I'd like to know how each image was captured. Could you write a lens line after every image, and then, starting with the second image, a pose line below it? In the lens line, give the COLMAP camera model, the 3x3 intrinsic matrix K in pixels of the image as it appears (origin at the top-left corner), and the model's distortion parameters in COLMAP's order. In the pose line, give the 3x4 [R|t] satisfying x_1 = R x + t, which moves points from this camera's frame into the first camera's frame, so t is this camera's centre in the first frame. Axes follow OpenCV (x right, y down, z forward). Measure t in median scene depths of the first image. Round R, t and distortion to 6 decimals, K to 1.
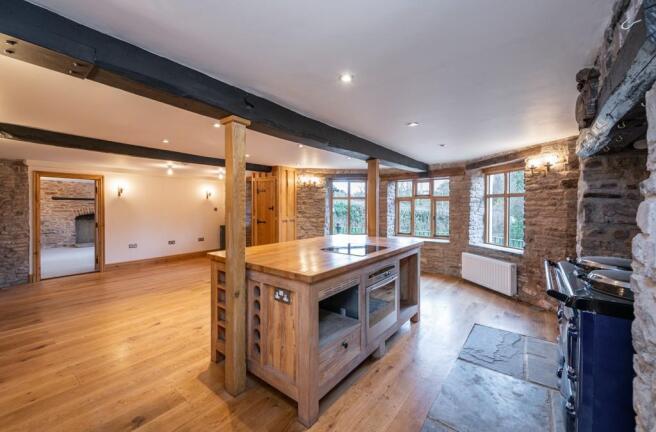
lens RADIAL K [[266.3, 0, 326.1], [0, 266.3, 211.6], [0, 0, 1]] dist [0.010714, 0.000099]
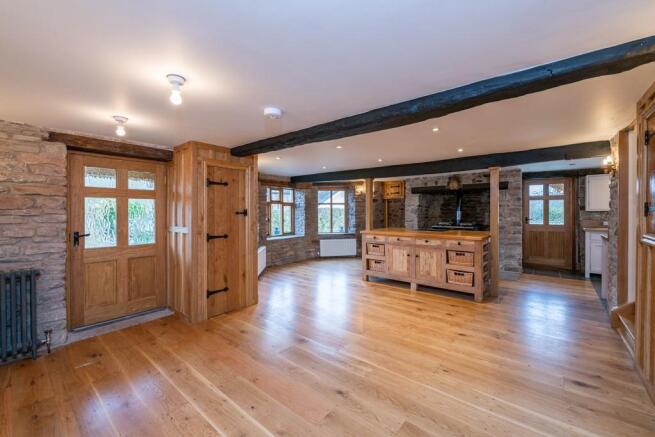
lens RADIAL K [[262.1, 0, 323.3], [0, 262.1, 213.6], [0, 0, 1]] dist [0.002737, 0.000121]
pose [[0.039462, -0.011628, 0.999153, -1.538781], [0.015378, 0.999821, 0.011029, -0.024600], [-0.999103, 0.014930, 0.039634, 1.420355]]
